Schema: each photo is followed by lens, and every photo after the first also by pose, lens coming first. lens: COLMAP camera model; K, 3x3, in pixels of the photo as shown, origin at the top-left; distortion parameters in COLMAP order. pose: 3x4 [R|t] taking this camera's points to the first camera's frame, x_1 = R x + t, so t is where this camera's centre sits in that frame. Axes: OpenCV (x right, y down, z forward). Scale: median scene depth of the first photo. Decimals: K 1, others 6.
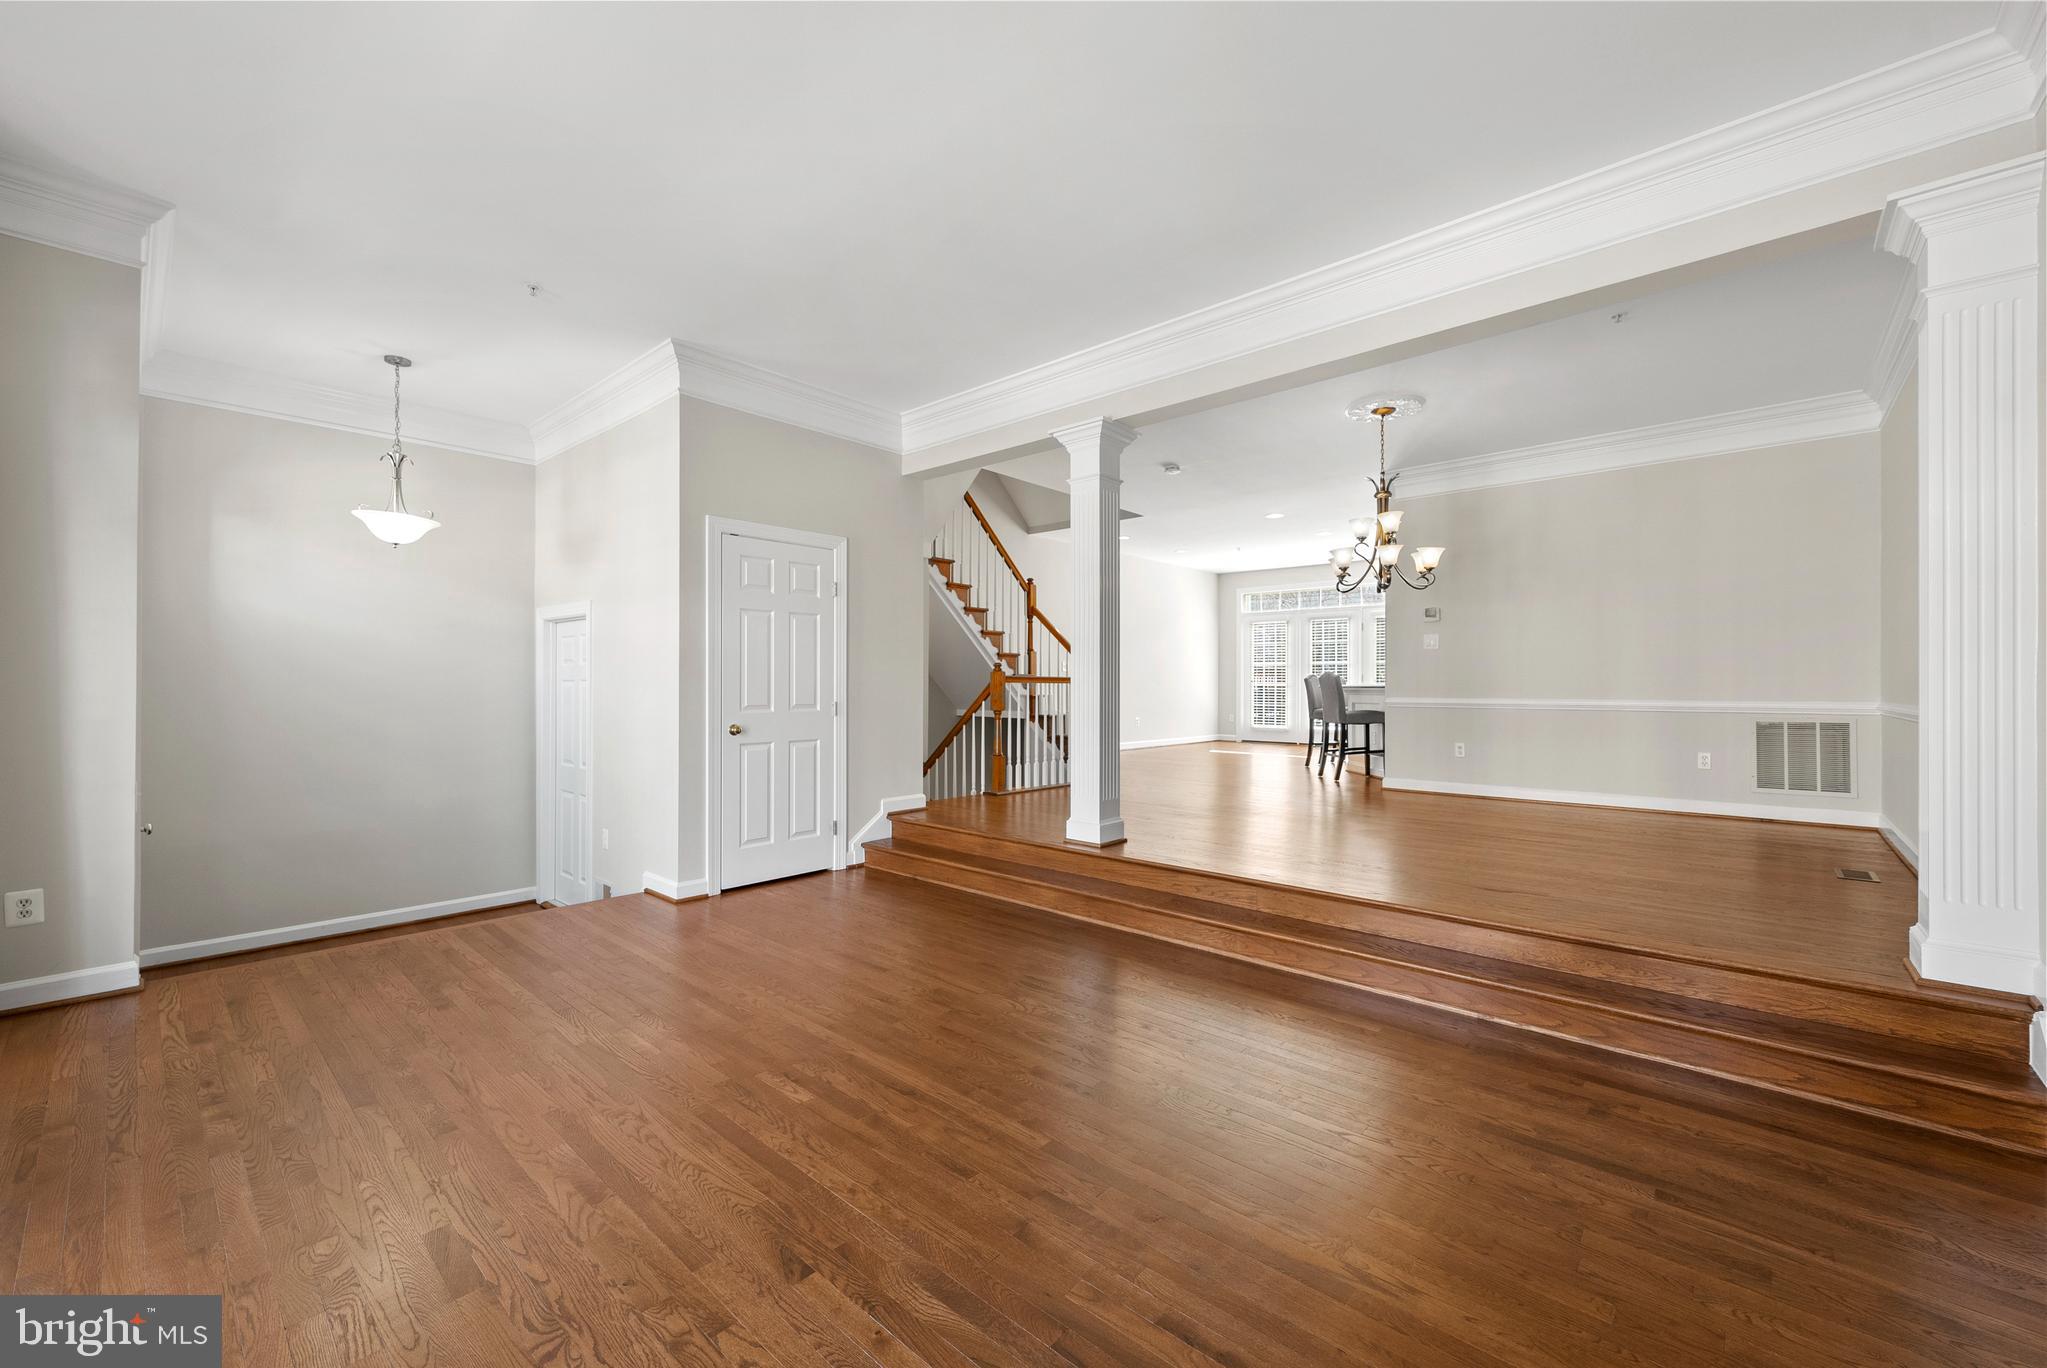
lens RADIAL K [[800.9, 0, 1020.8], [0, 800.9, 677.5], [0, 0, 1]] dist [-0.002357, 0.000644]
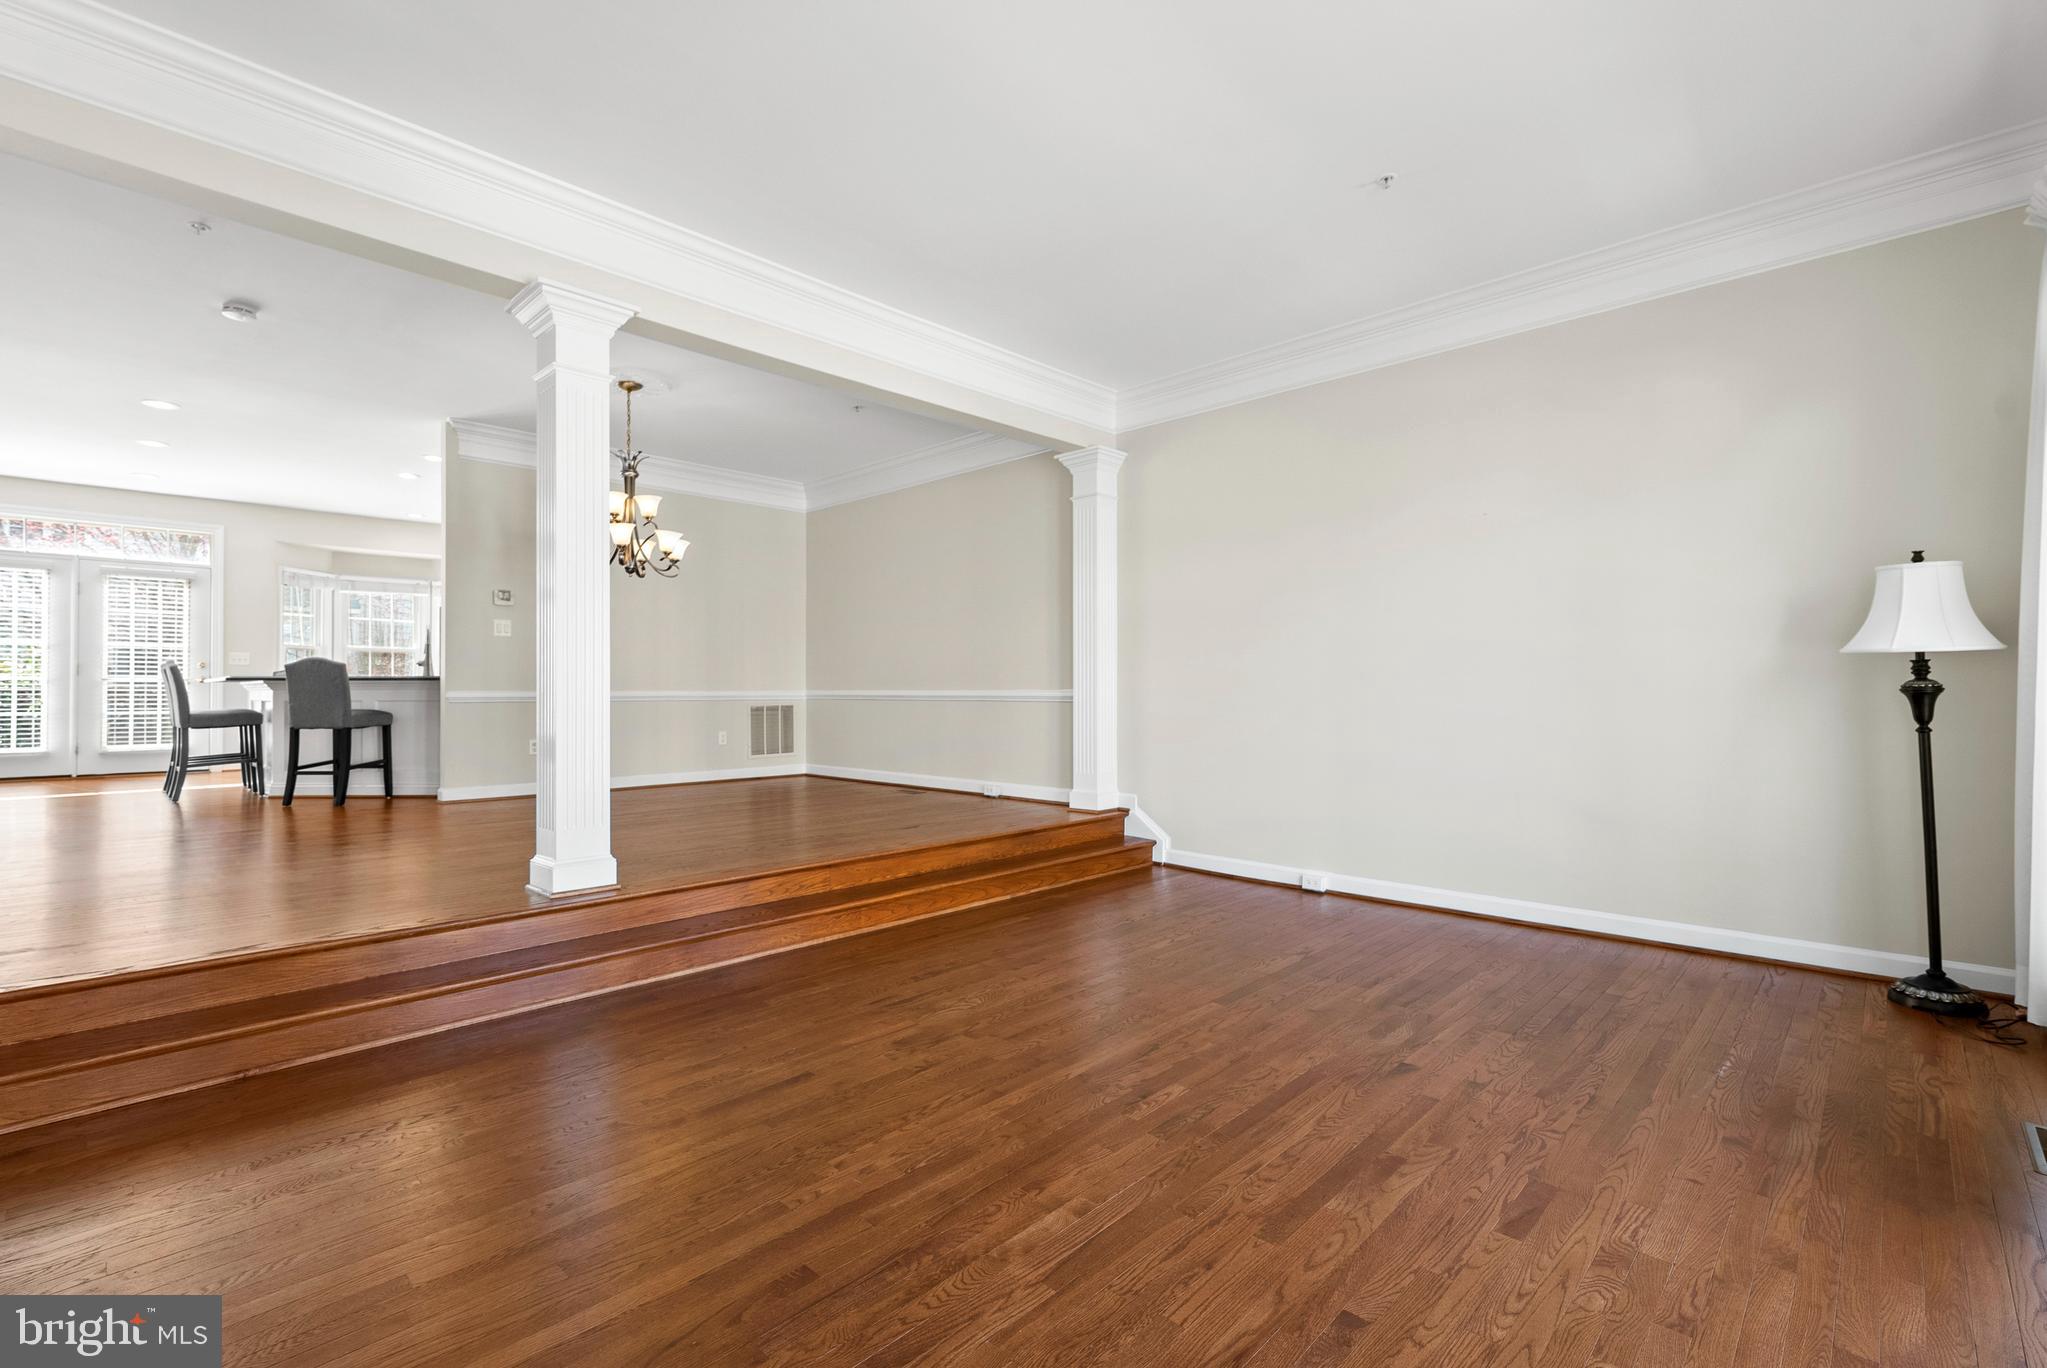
lens RADIAL K [[899.9, 0, 1013.7], [0, 899.9, 688.0], [0, 0, 1]] dist [-0.000675, -0.000288]
pose [[0.048179, -0.000844, 0.998838, -1.079000], [-0.006975, 0.999975, 0.001181, 0.037731], [-0.998814, -0.007024, 0.048172, 0.916499]]
